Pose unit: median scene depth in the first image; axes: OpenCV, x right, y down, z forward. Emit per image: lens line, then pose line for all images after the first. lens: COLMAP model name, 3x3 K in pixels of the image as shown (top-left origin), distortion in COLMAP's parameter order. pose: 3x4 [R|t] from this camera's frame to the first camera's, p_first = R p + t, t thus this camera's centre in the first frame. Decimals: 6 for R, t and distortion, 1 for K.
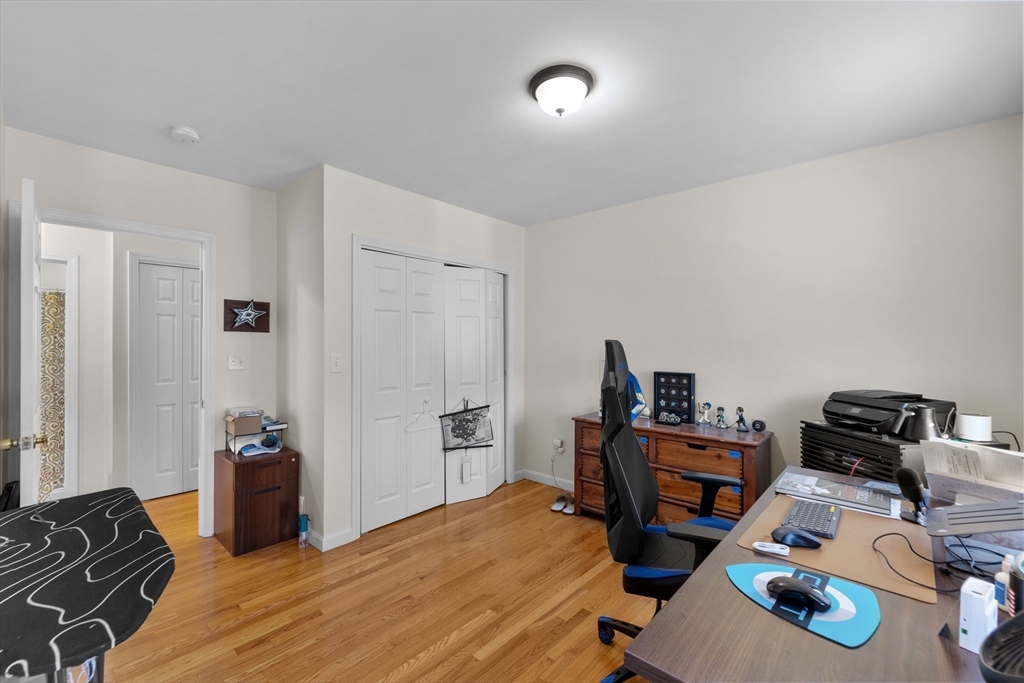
lens RADIAL K [[433.5, 0, 504.8], [0, 433.5, 342.7], [0, 0, 1]] dist [-0.000953, 0.000265]
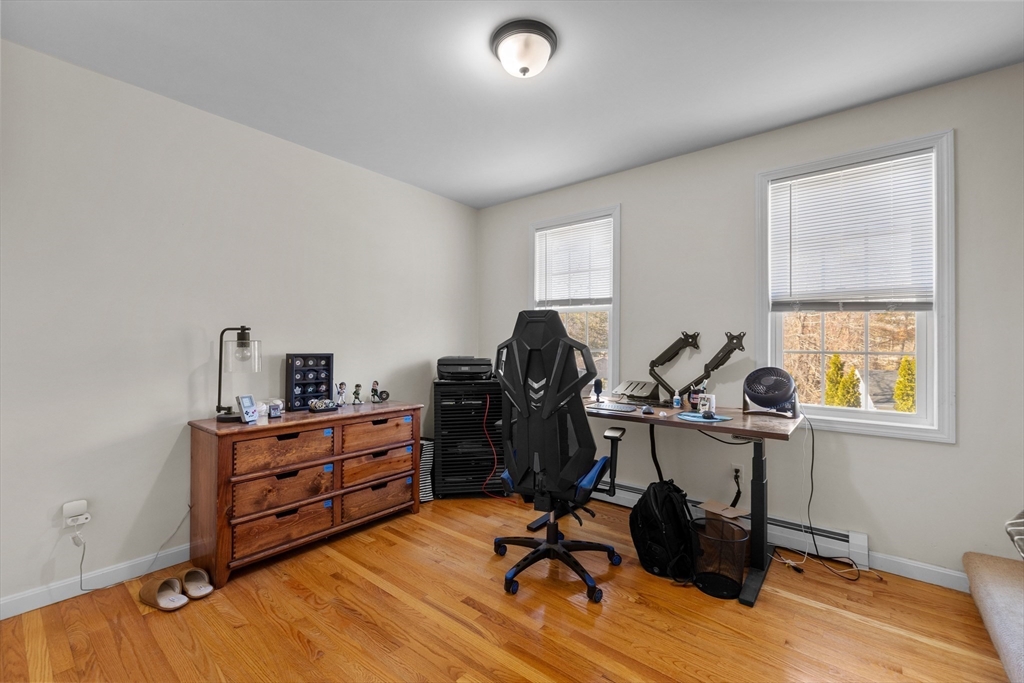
lens RADIAL K [[433.5, 0, 503.5], [0, 433.5, 338.7], [0, 0, 1]] dist [-0.000953, 0.000265]
pose [[-0.051346, 0.009506, 0.998636, -0.545970], [-0.005913, 0.999934, -0.009822, 0.048459], [-0.998663, -0.006409, -0.051287, 0.705144]]
